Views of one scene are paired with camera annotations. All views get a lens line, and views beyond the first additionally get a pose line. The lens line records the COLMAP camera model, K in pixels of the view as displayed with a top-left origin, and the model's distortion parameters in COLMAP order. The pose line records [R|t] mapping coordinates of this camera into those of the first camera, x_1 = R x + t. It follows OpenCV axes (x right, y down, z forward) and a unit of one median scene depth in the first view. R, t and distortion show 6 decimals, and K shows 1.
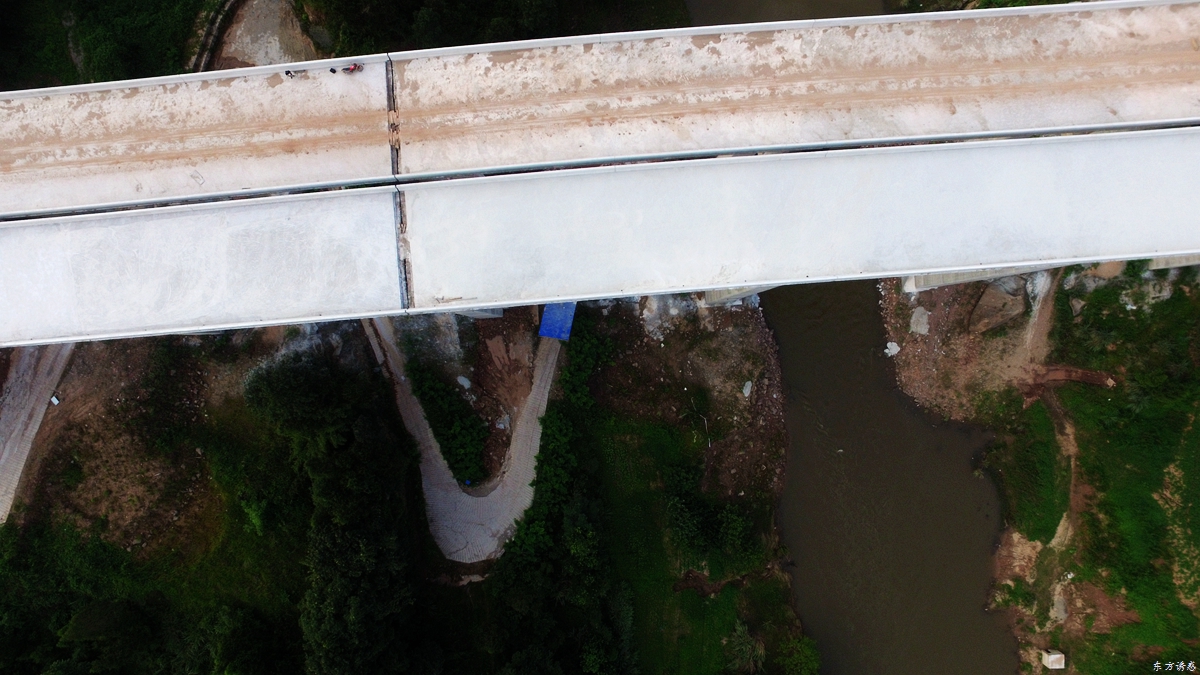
lens RADIAL K [[788.8, 0, 598.3], [0, 788.8, 335.6], [0, 0, 1]] dist [-0.089130, 0.037930]
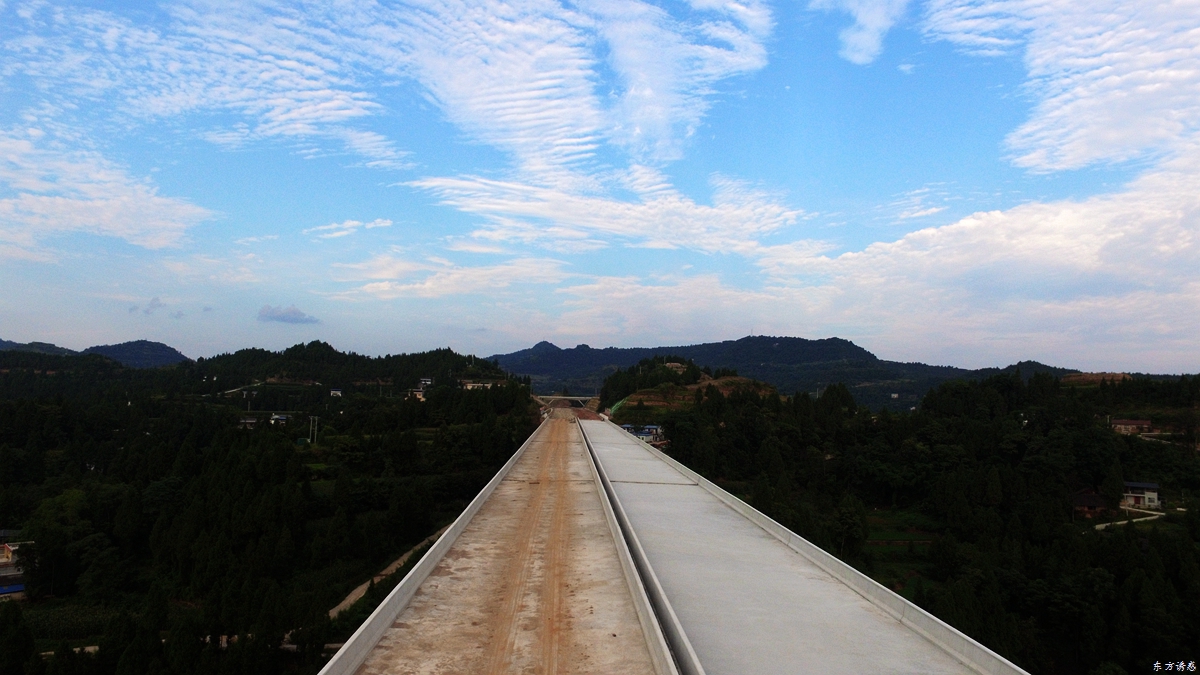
lens RADIAL K [[788.8, 0, 608.1], [0, 788.8, 332.4], [0, 0, 1]] dist [-0.089130, 0.037930]
pose [[0.033906, 0.062315, 0.997480, -0.230626], [0.998912, 0.029849, -0.035819, -0.111171], [-0.032006, 0.997610, -0.061236, 0.404775]]
